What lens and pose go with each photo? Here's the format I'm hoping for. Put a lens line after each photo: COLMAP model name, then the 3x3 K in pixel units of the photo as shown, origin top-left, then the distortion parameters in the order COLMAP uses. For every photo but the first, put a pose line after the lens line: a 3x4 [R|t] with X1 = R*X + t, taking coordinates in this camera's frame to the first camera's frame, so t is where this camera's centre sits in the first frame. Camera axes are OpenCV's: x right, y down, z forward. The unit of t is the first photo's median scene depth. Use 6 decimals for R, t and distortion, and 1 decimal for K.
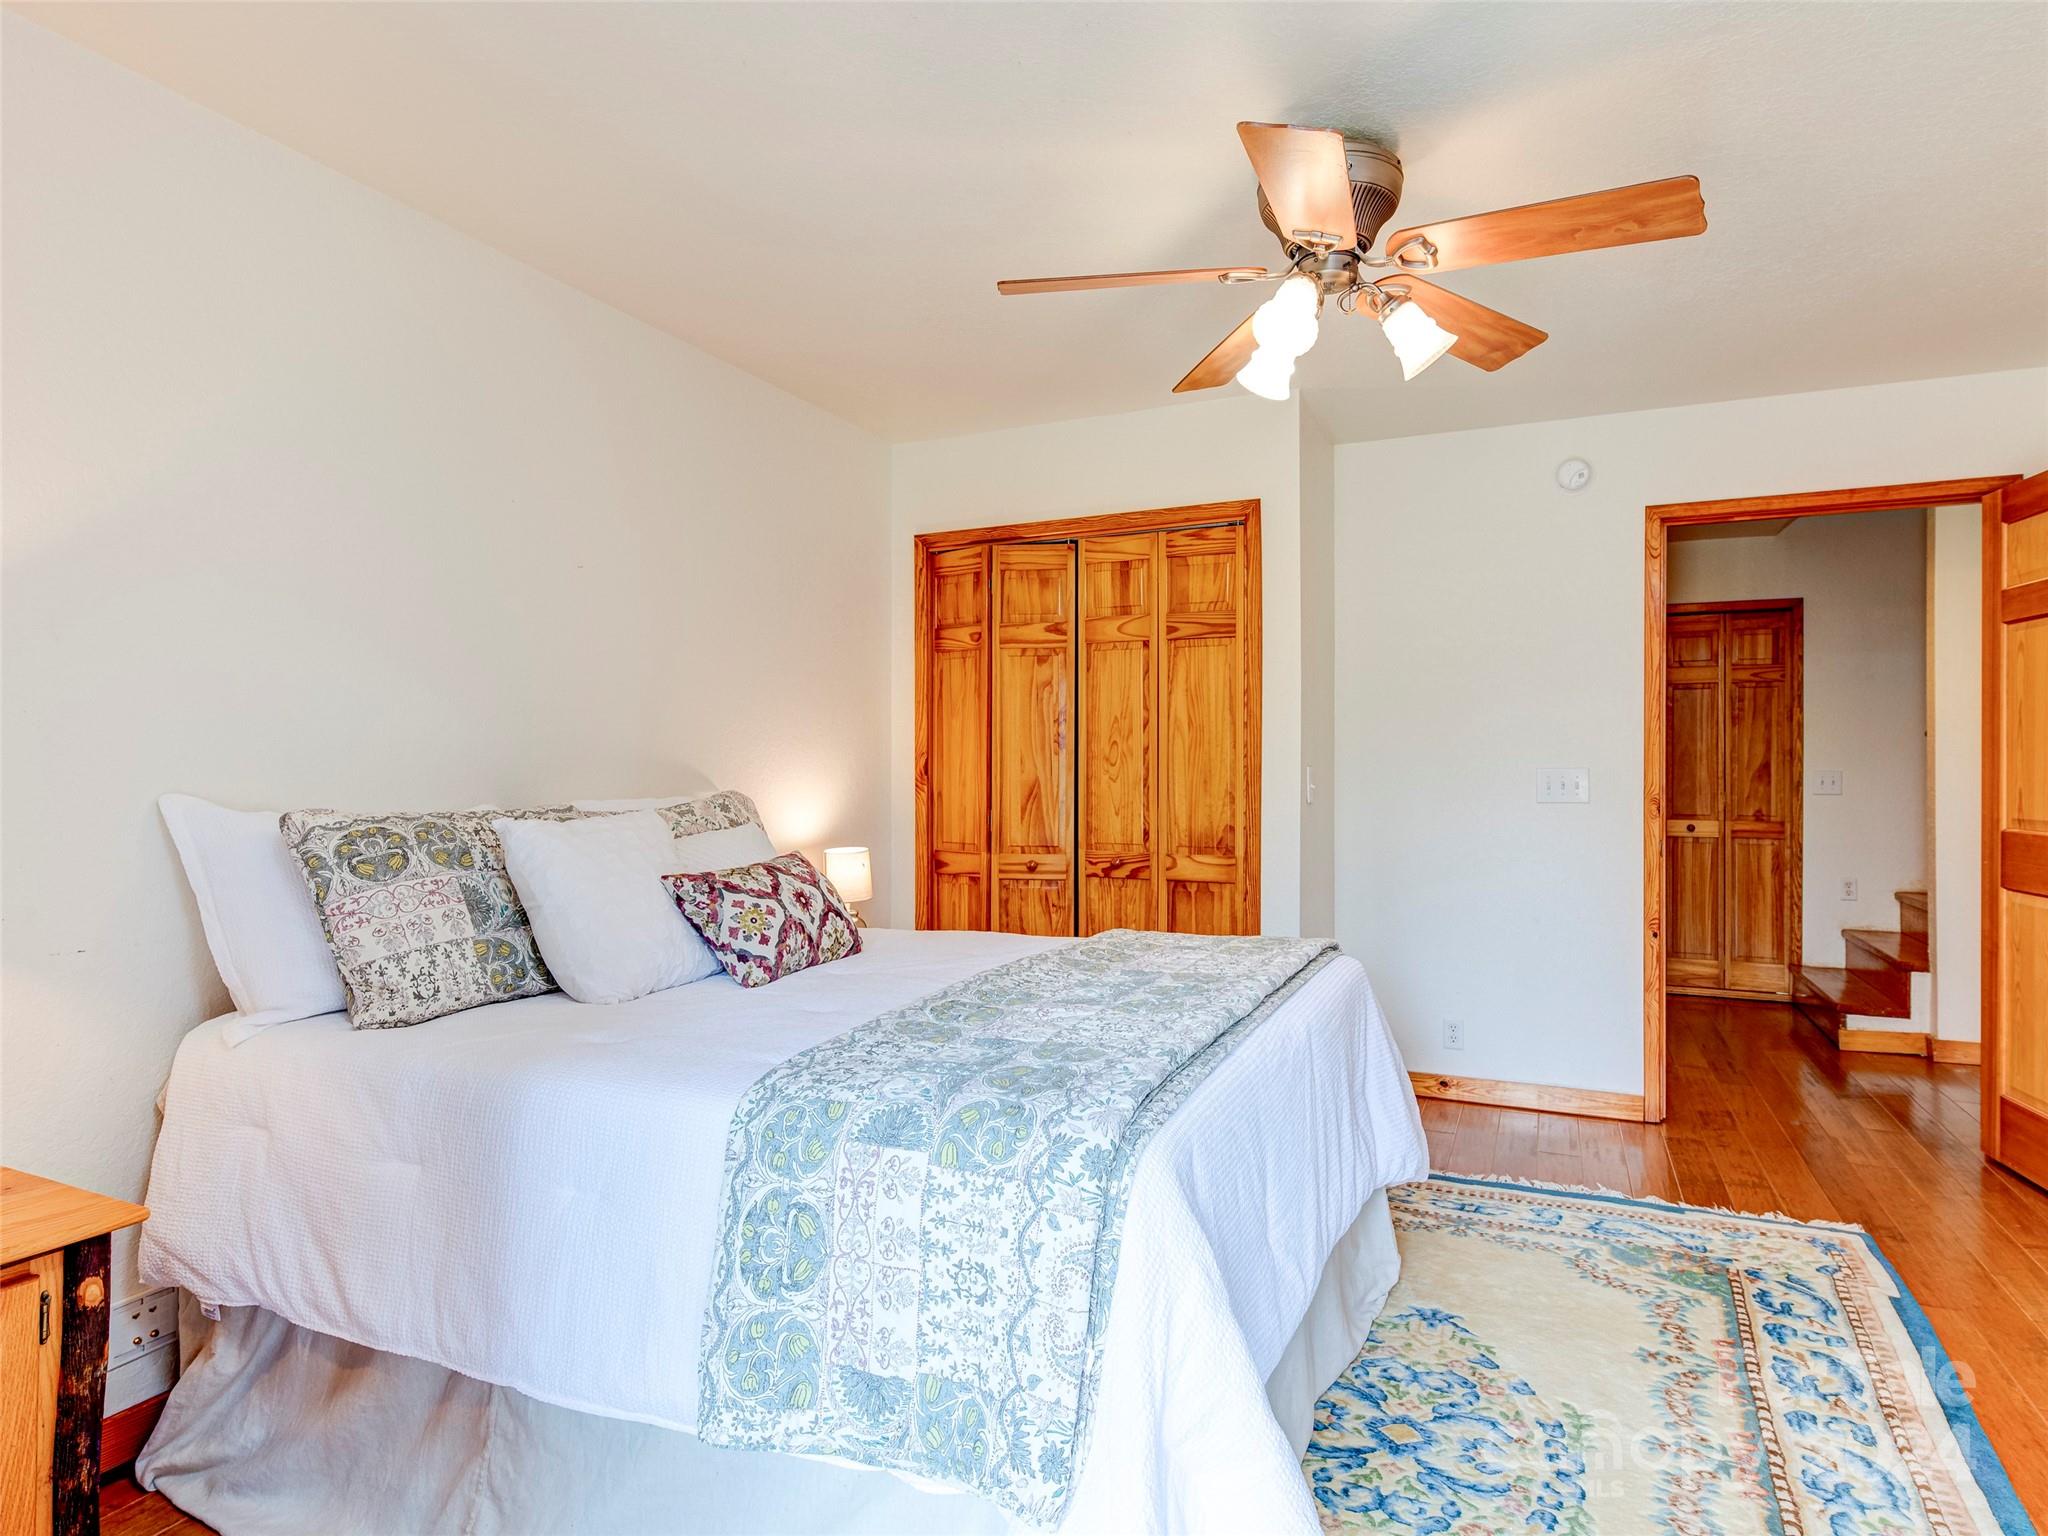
lens RADIAL K [[1160.3, 0, 1028.7], [0, 1160.3, 766.9], [0, 0, 1]] dist [0.001123, -0.000115]
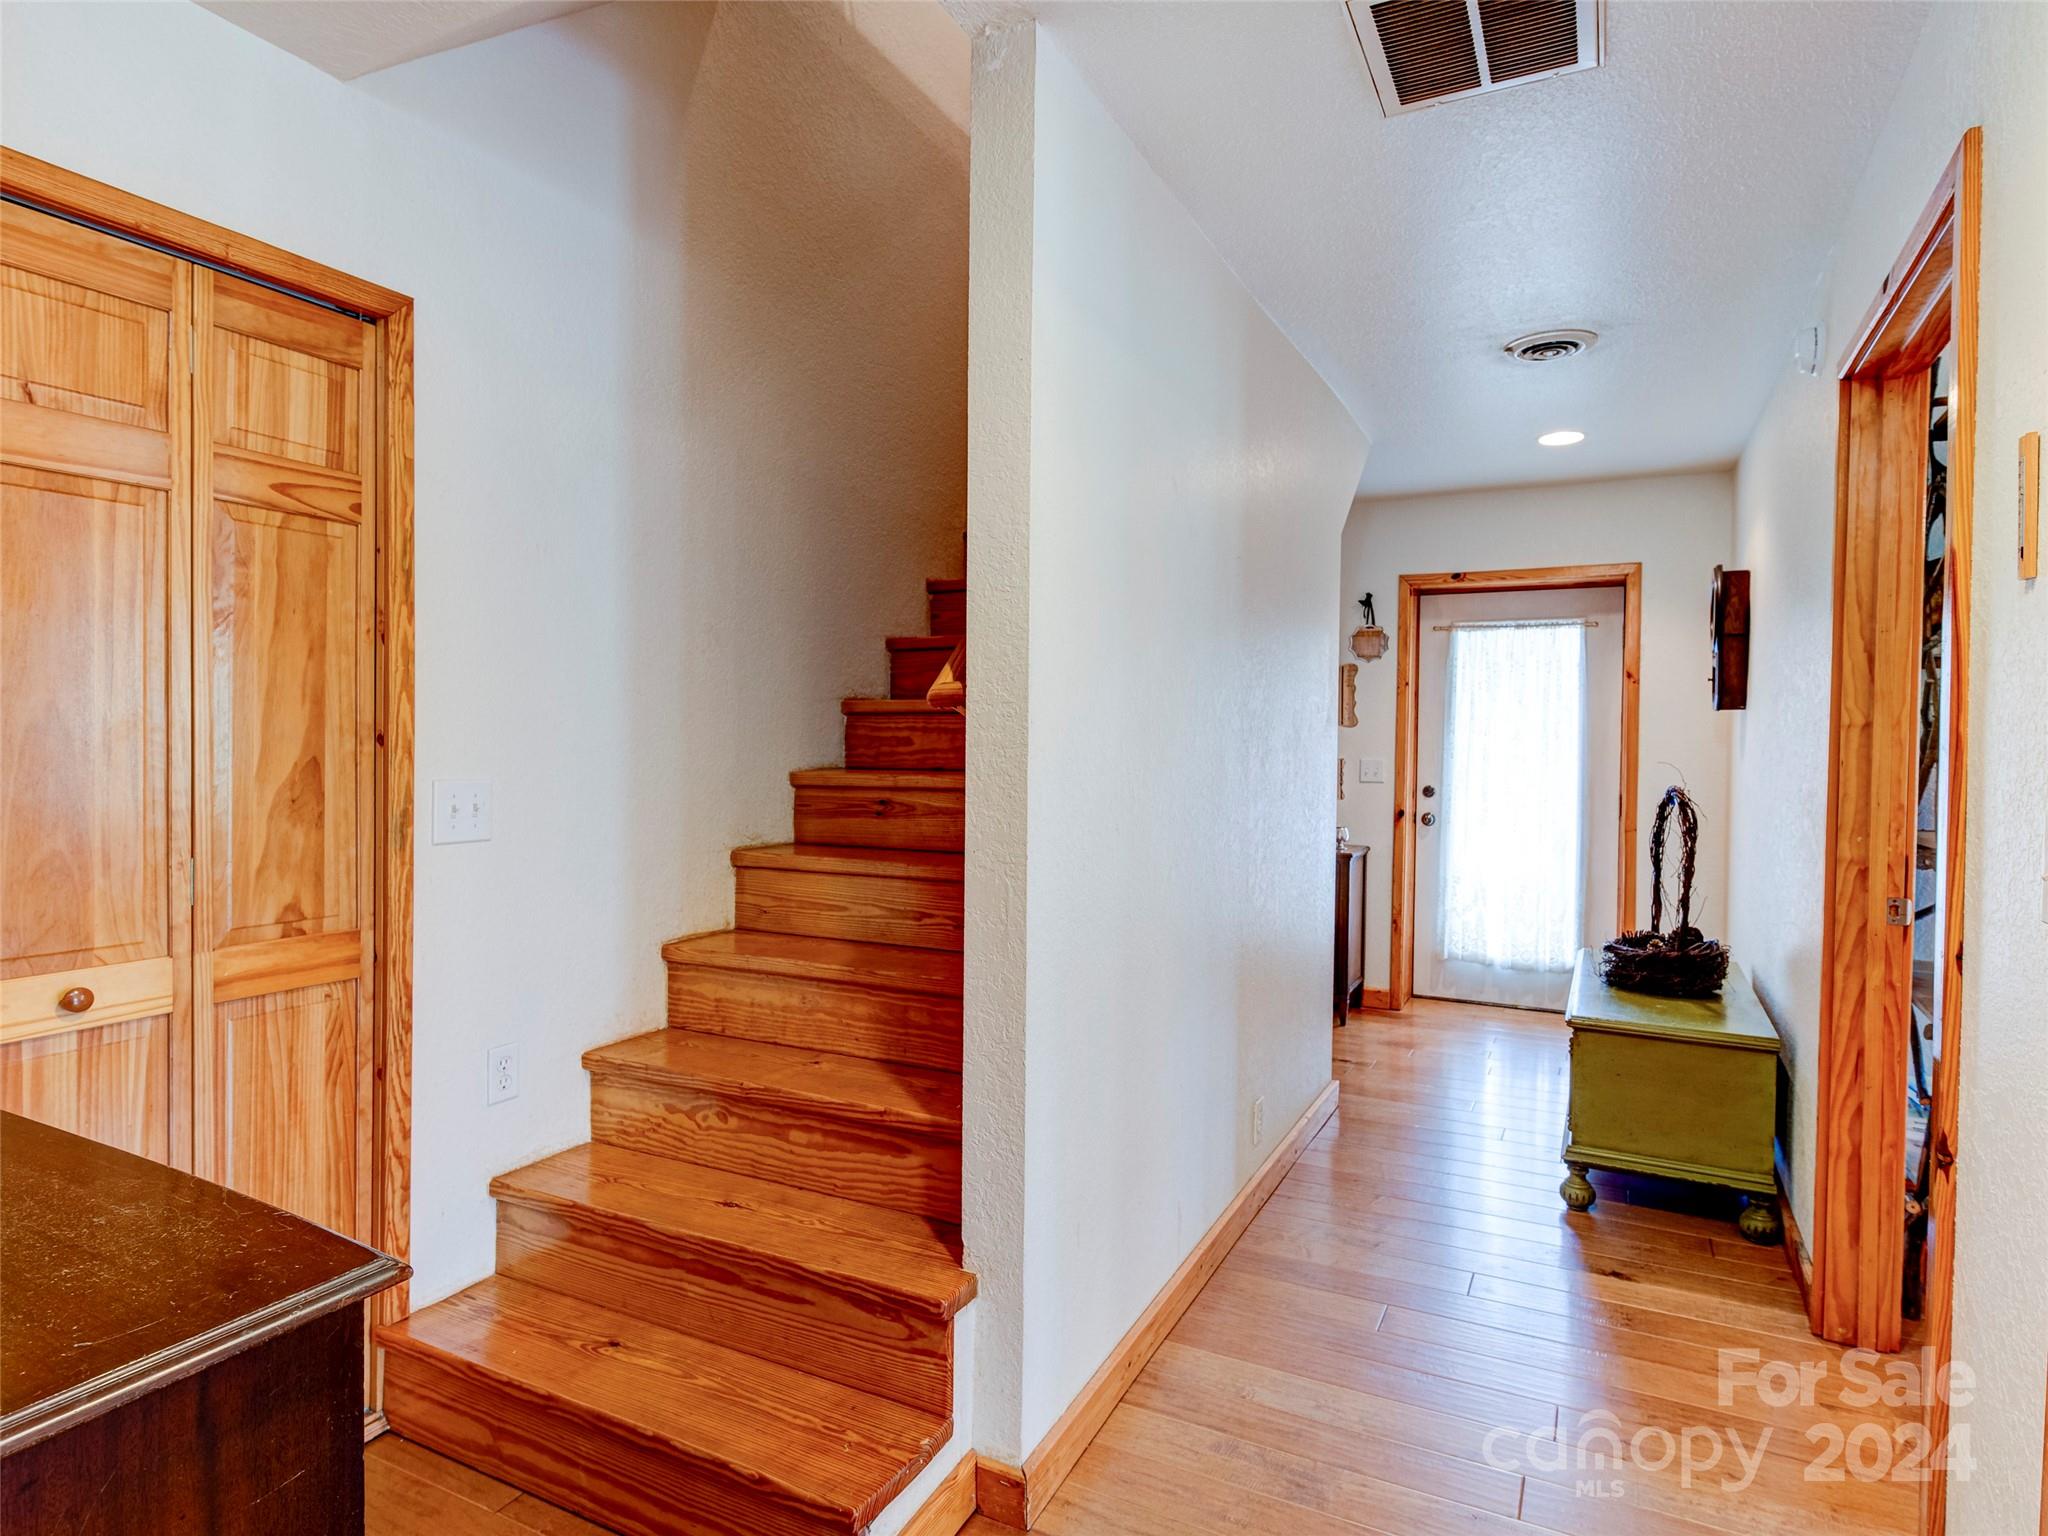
lens RADIAL K [[1105.7, 0, 1026.7], [0, 1105.7, 761.2], [0, 0, 1]] dist [0.004719, 0.000246]
pose [[0.058819, -0.017206, 0.998120, 0.325479], [-0.004774, 0.999835, 0.017516, -0.009562], [-0.998257, -0.005795, 0.058727, 0.767326]]
